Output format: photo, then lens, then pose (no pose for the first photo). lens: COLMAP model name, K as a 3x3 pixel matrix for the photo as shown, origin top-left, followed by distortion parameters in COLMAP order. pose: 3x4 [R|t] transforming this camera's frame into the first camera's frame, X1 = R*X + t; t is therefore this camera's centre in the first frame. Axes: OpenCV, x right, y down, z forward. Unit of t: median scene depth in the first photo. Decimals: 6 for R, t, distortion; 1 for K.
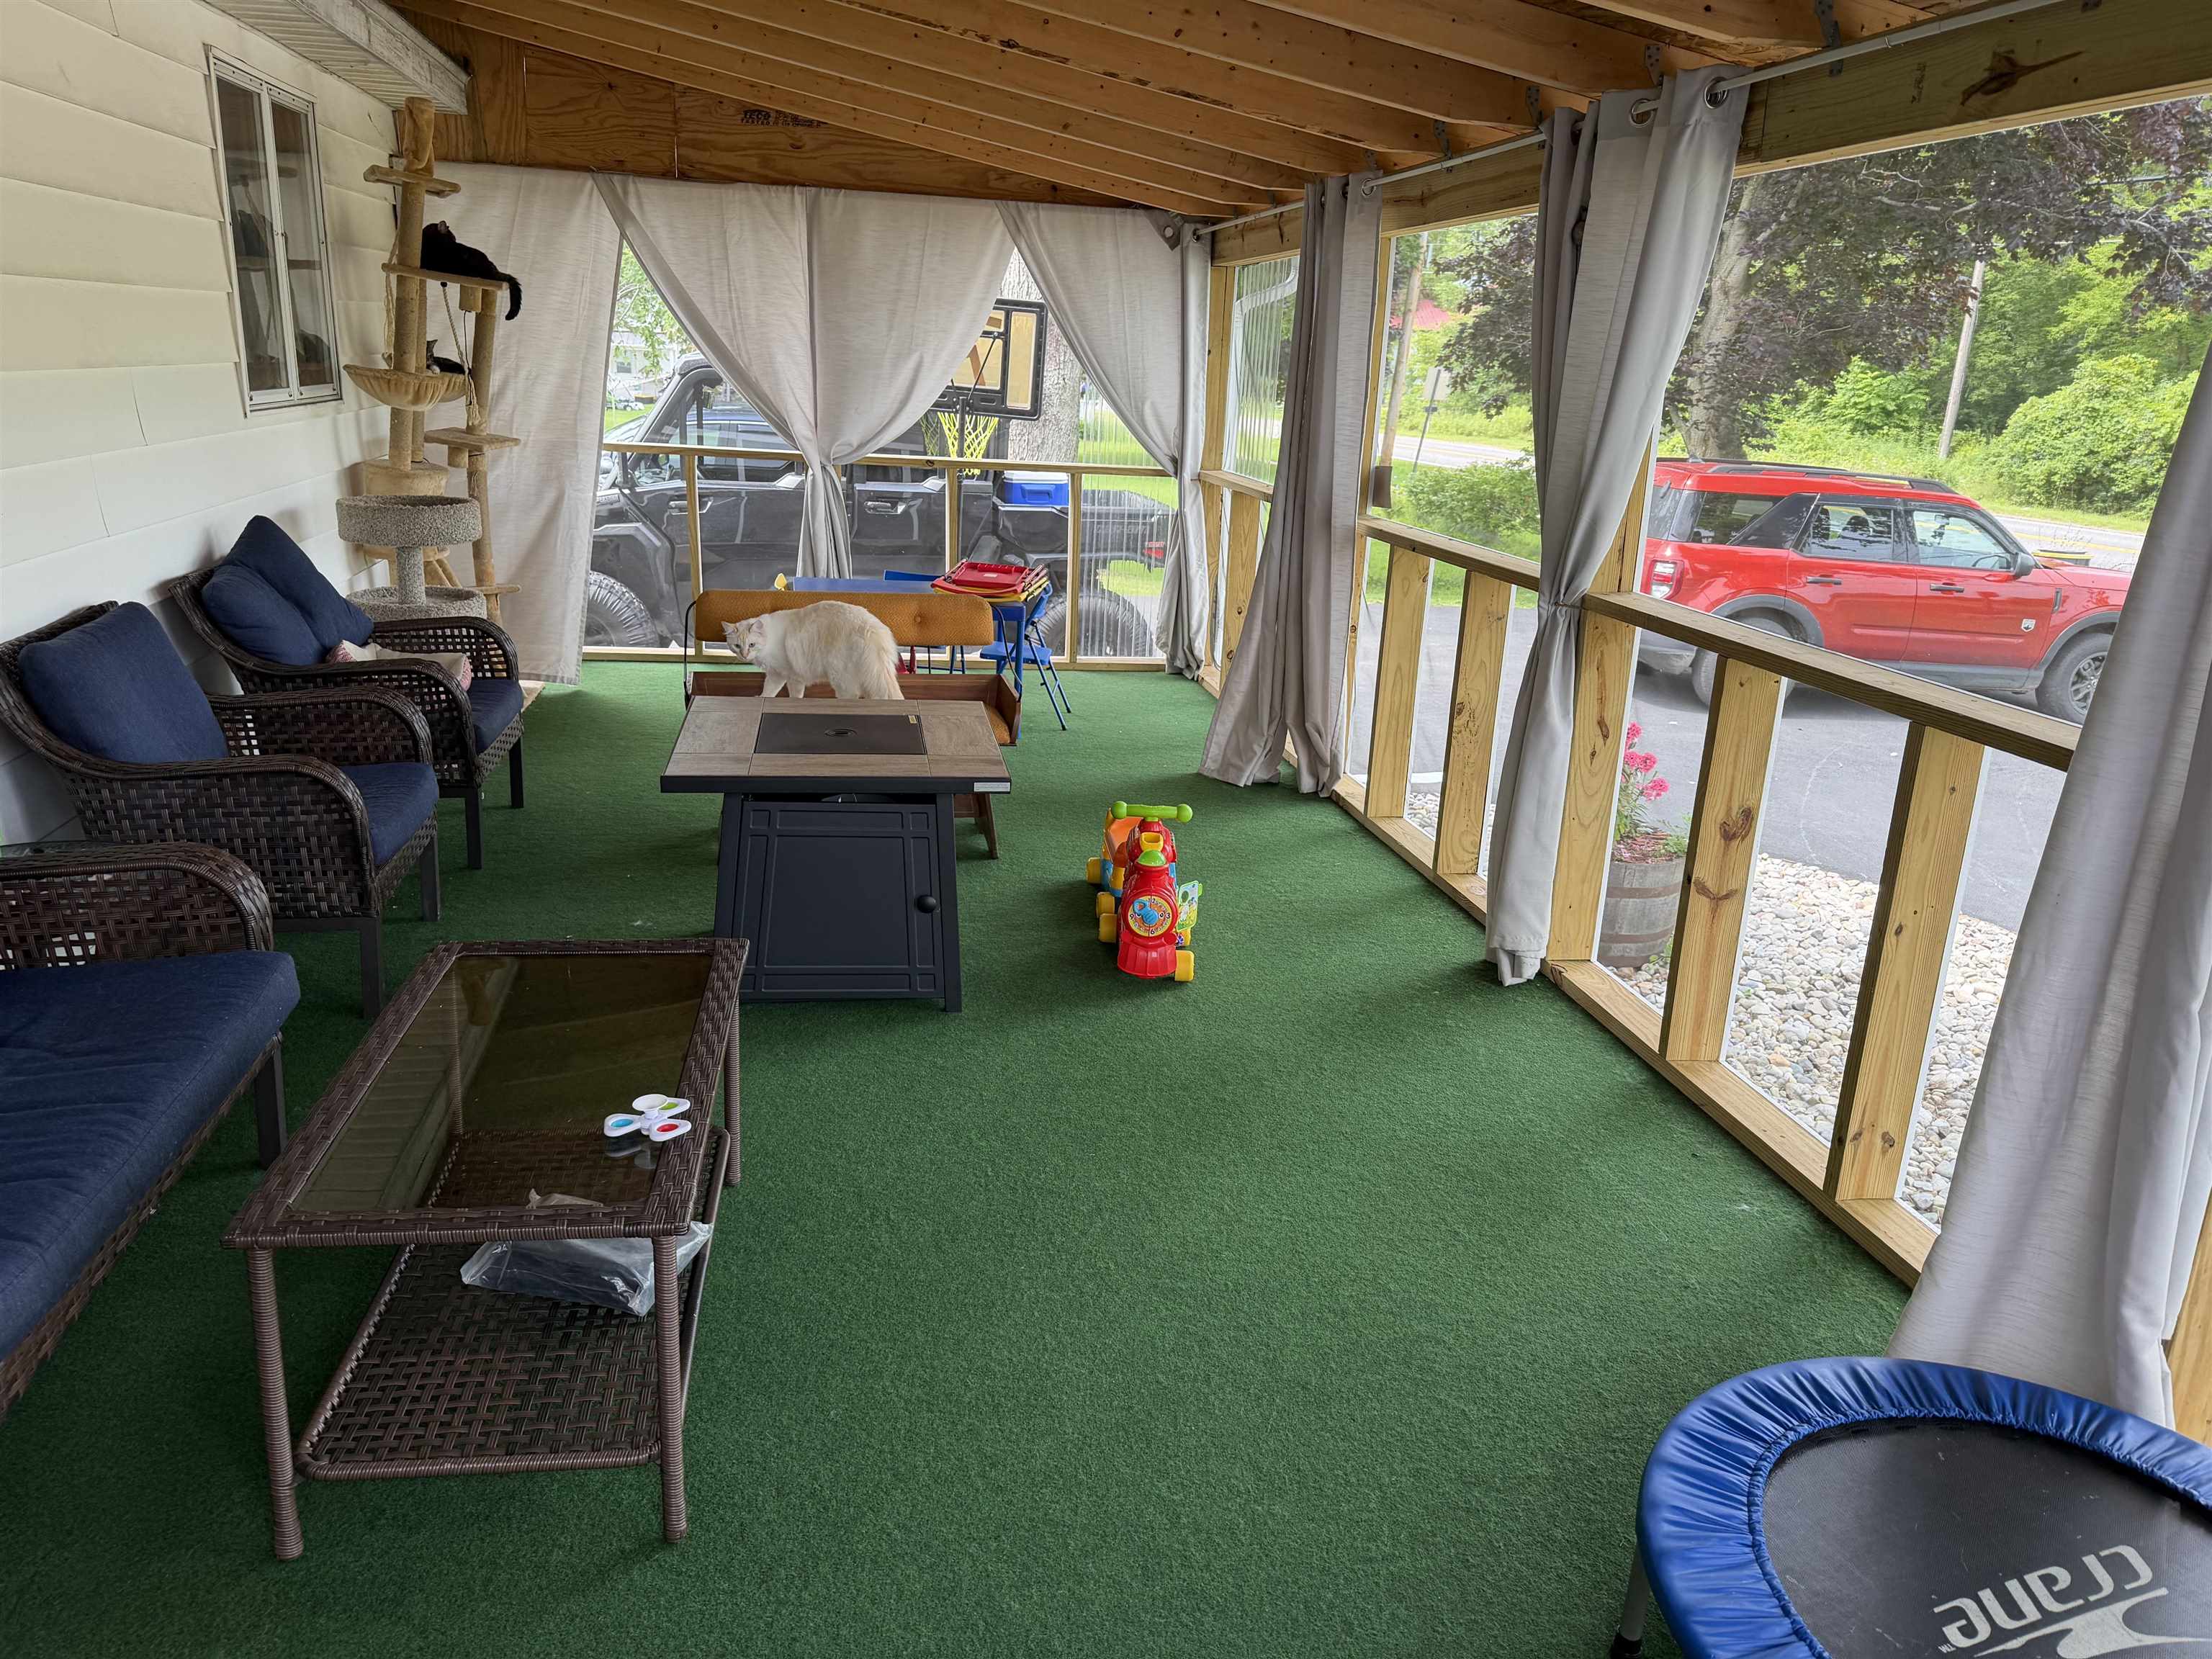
lens RADIAL K [[1554.4, 0, 1104.5], [0, 1554.4, 823.9], [0, 0, 1]] dist [0.021738, -0.031903]
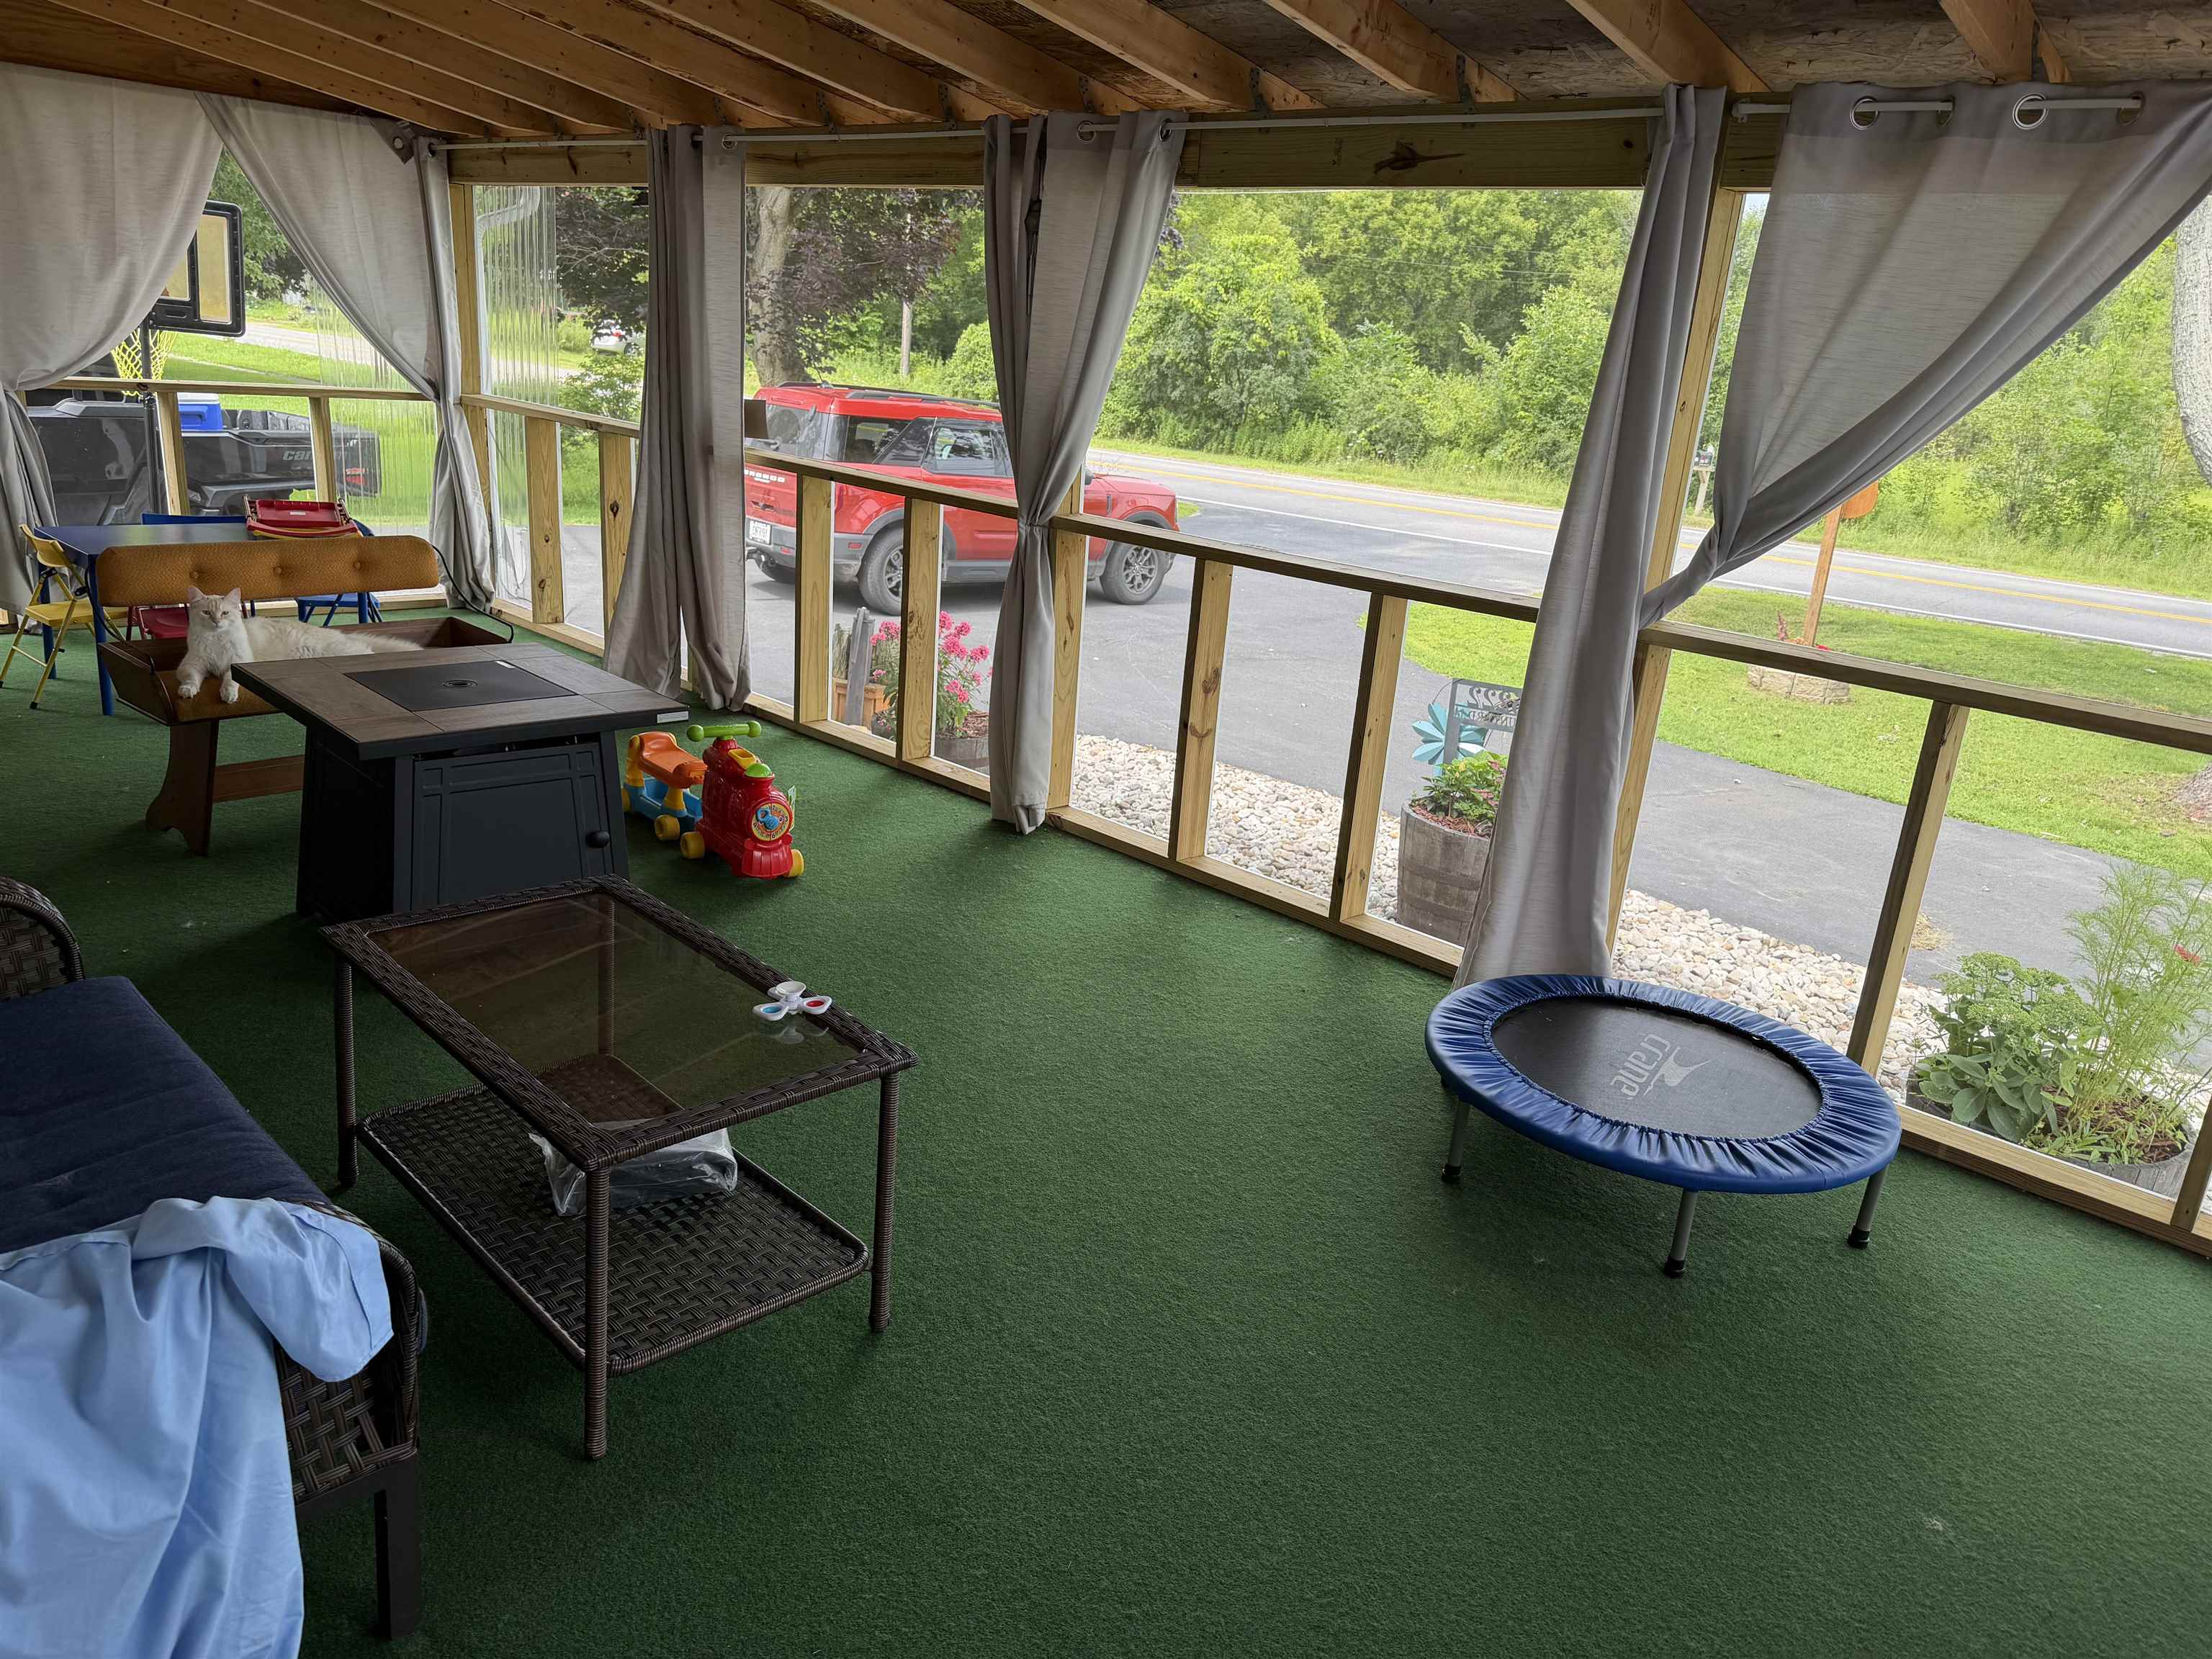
lens RADIAL K [[1554.4, 0, 1112.9], [0, 1554.4, 844.9], [0, 0, 1]] dist [0.021738, -0.031903]
pose [[0.800360, -0.164266, 0.576577, -0.355289], [0.125731, 0.986334, 0.106475, -0.009984], [-0.586187, -0.012724, 0.810076, -0.041260]]
